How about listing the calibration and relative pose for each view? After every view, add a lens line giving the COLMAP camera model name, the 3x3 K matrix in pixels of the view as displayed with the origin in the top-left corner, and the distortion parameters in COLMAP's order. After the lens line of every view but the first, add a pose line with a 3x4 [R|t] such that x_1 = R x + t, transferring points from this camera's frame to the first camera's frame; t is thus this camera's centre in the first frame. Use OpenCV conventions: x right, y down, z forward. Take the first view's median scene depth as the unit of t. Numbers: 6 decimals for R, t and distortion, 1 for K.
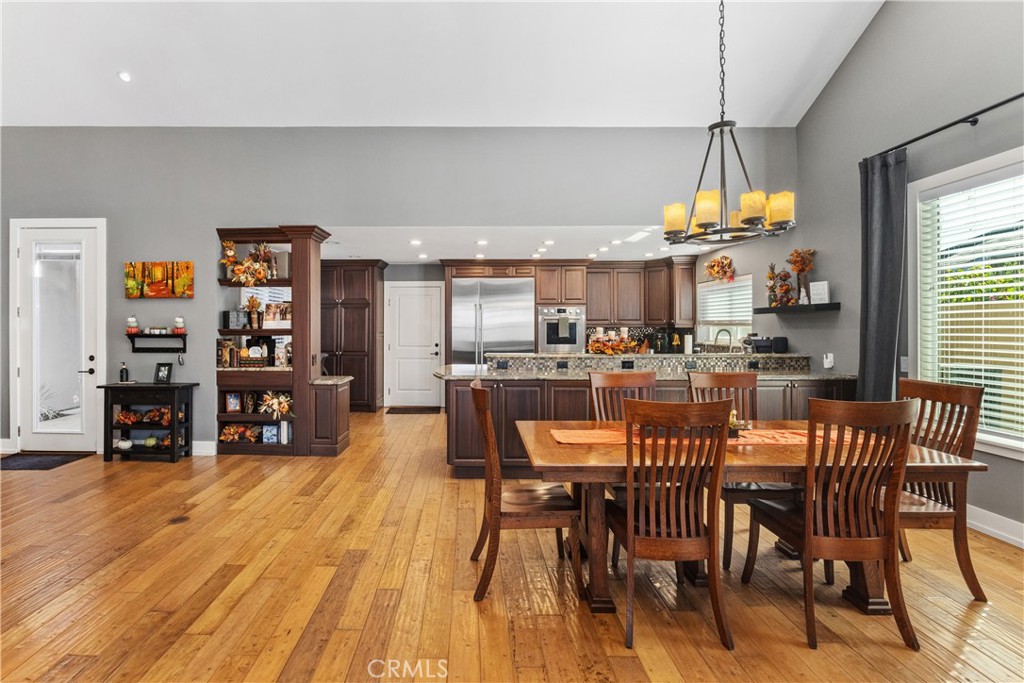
lens RADIAL K [[490.7, 0, 435.2], [0, 490.7, 329.2], [0, 0, 1]] dist [-0.036766, -0.000013]
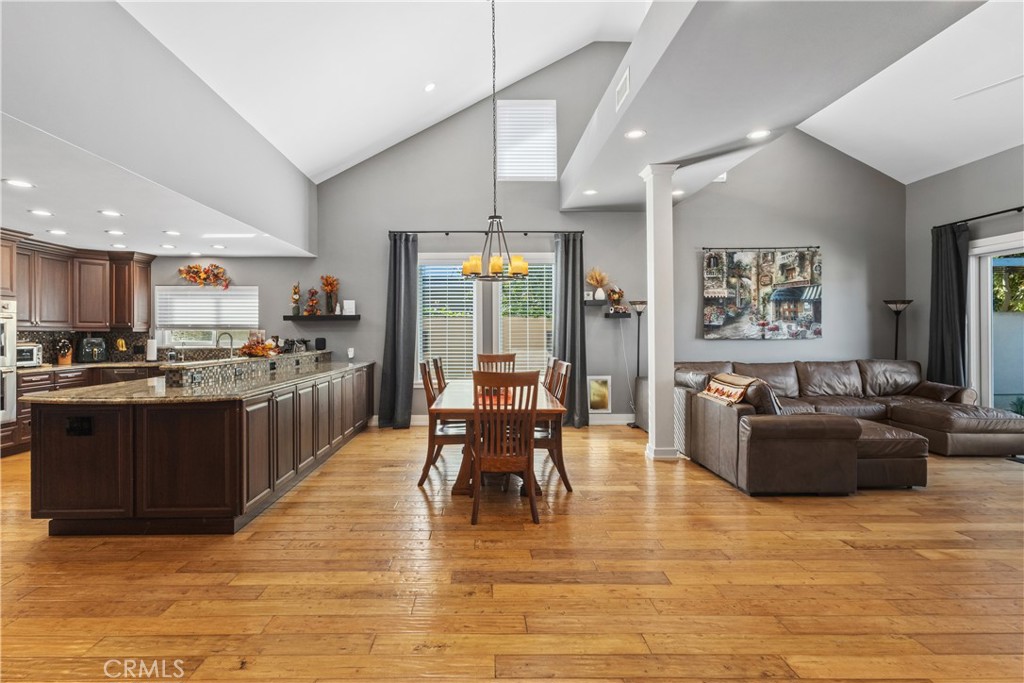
lens RADIAL K [[486.3, 0, 480.0], [0, 486.3, 336.5], [0, 0, 1]] dist [0.000583, 0.000399]
pose [[-0.080210, -0.002368, 0.996775, -0.756787], [0.005291, 0.999982, 0.002801, 0.011405], [-0.996764, 0.005499, -0.080196, 0.738499]]
